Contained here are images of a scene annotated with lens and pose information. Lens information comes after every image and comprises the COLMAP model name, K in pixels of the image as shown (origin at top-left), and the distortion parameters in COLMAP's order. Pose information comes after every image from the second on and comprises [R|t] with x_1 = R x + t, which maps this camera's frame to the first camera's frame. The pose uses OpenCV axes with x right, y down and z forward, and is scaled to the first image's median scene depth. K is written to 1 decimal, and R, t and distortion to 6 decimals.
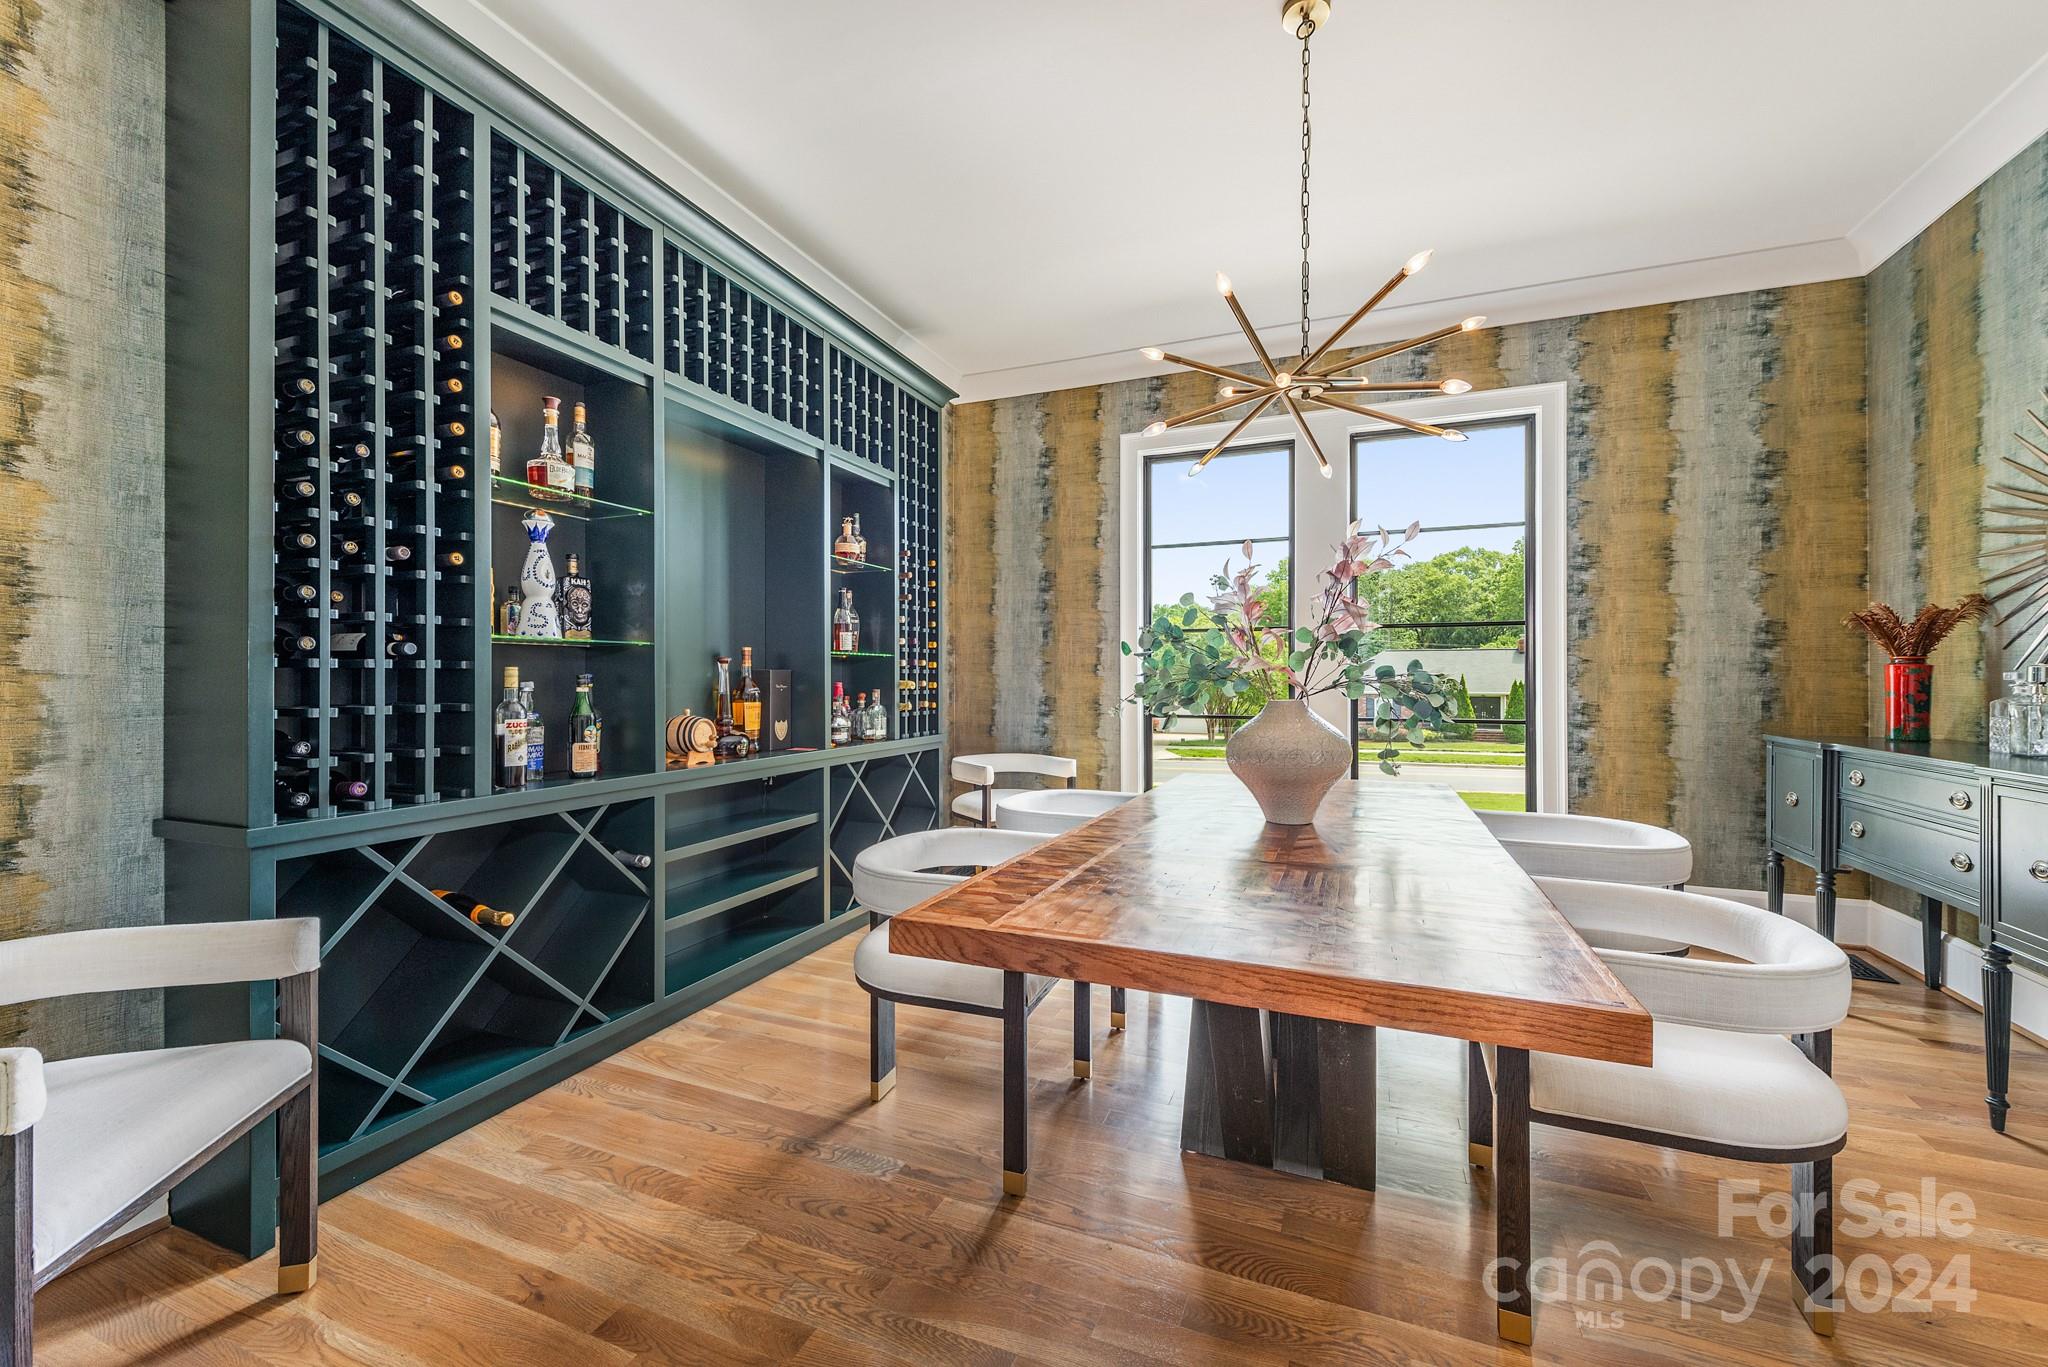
lens RADIAL K [[797.1, 0, 1029.7], [0, 797.1, 677.6], [0, 0, 1]] dist [0.009315, -0.003418]
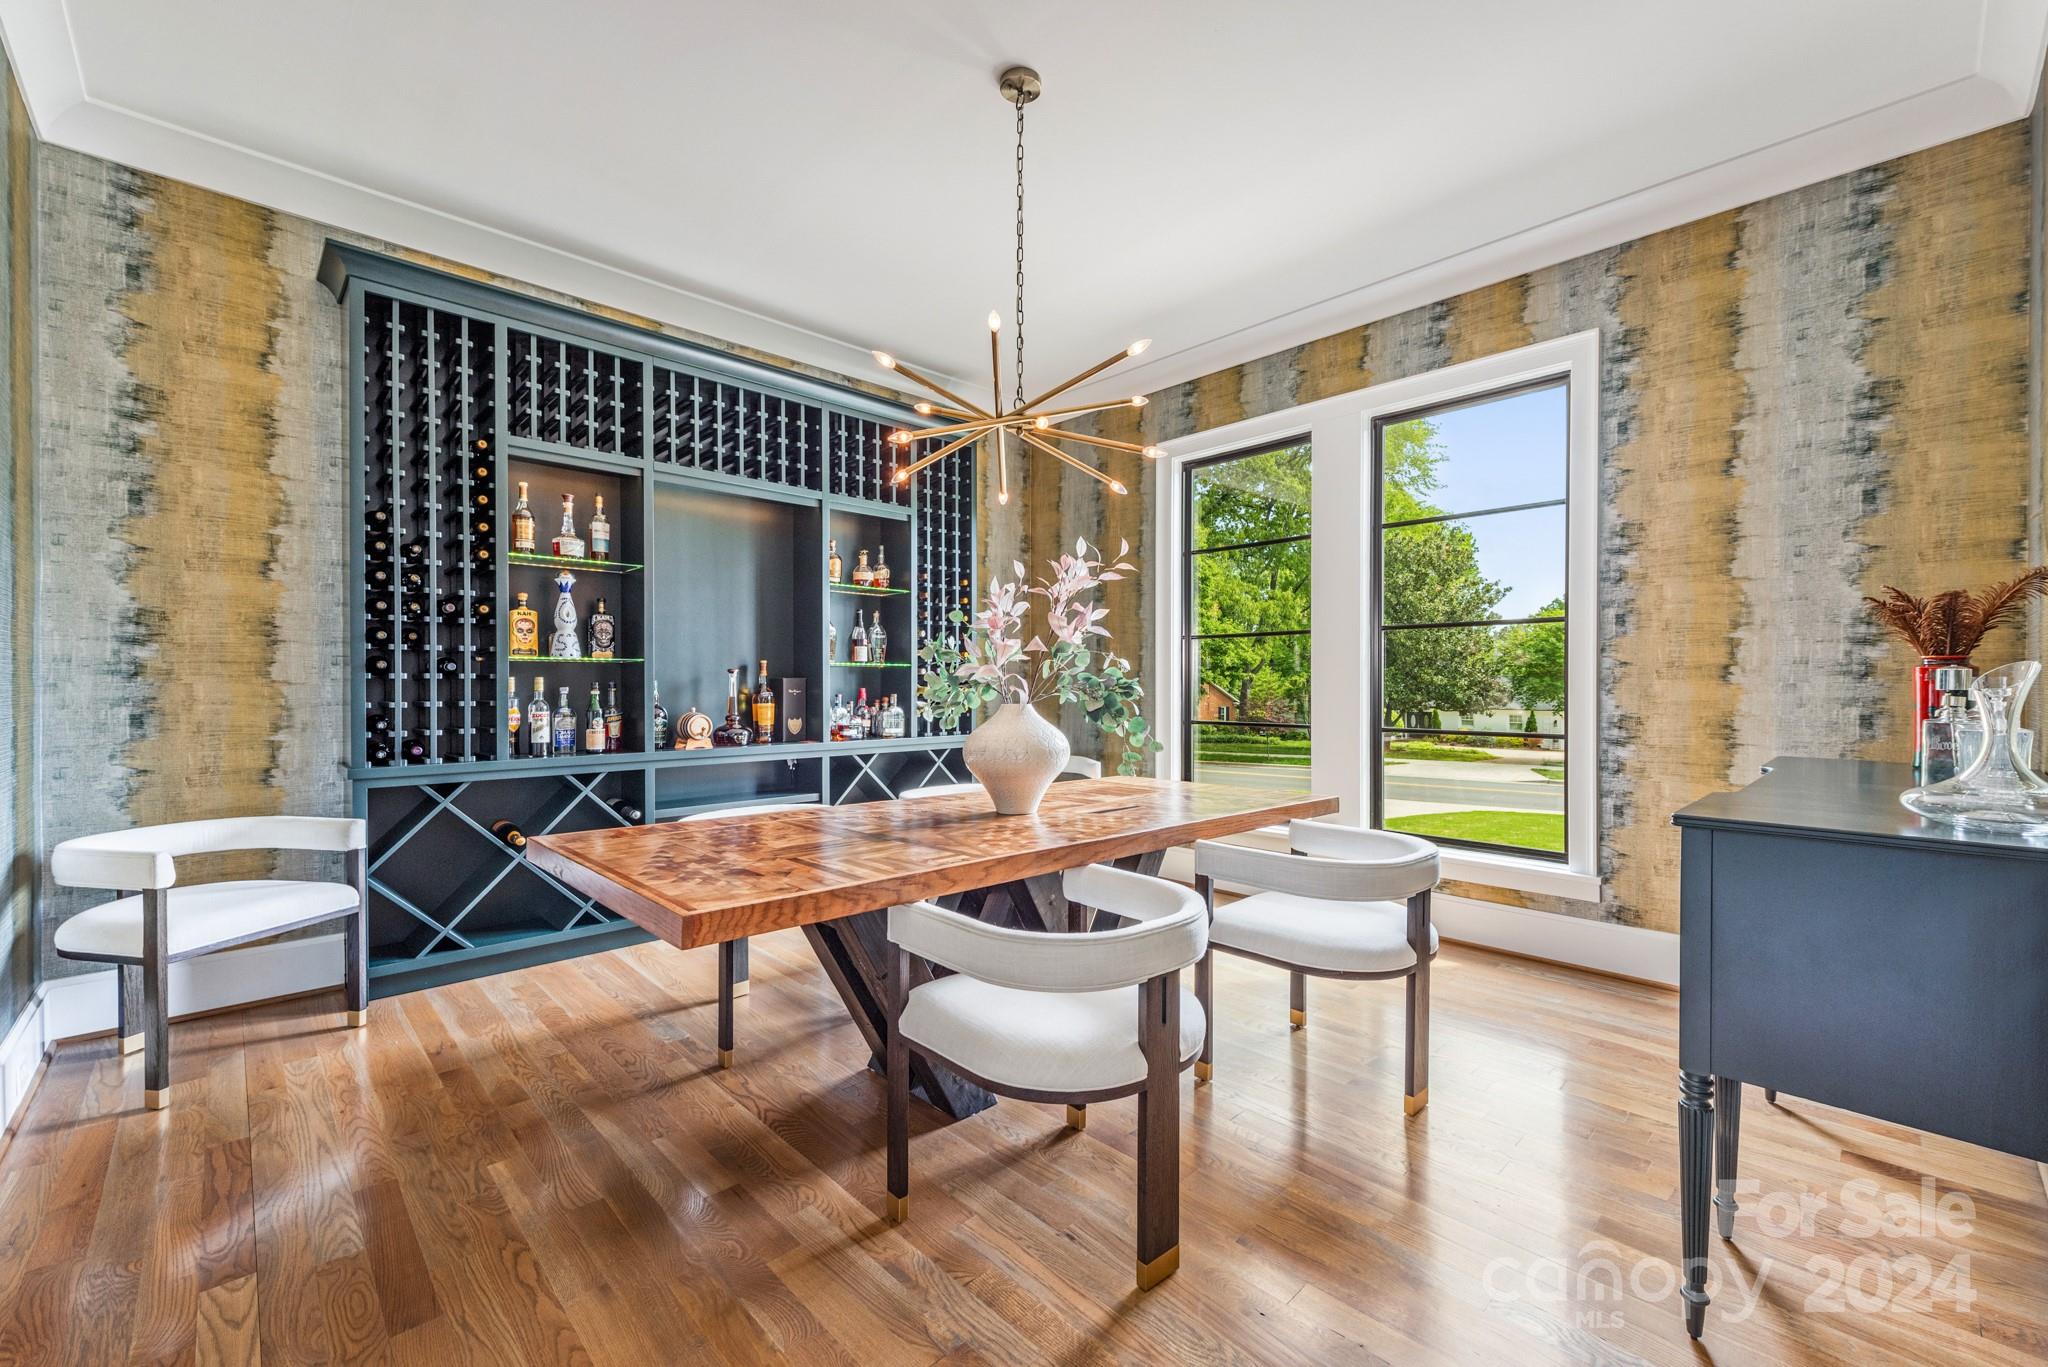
lens RADIAL K [[823.7, 0, 1031.3], [0, 823.7, 691.4], [0, 0, 1]] dist [0.006777, -0.001869]
pose [[0.913783, 0.003375, -0.406189, 0.518373], [0.000315, 0.999959, 0.009017, -0.000109], [0.406203, -0.008367, 0.913744, -0.030582]]
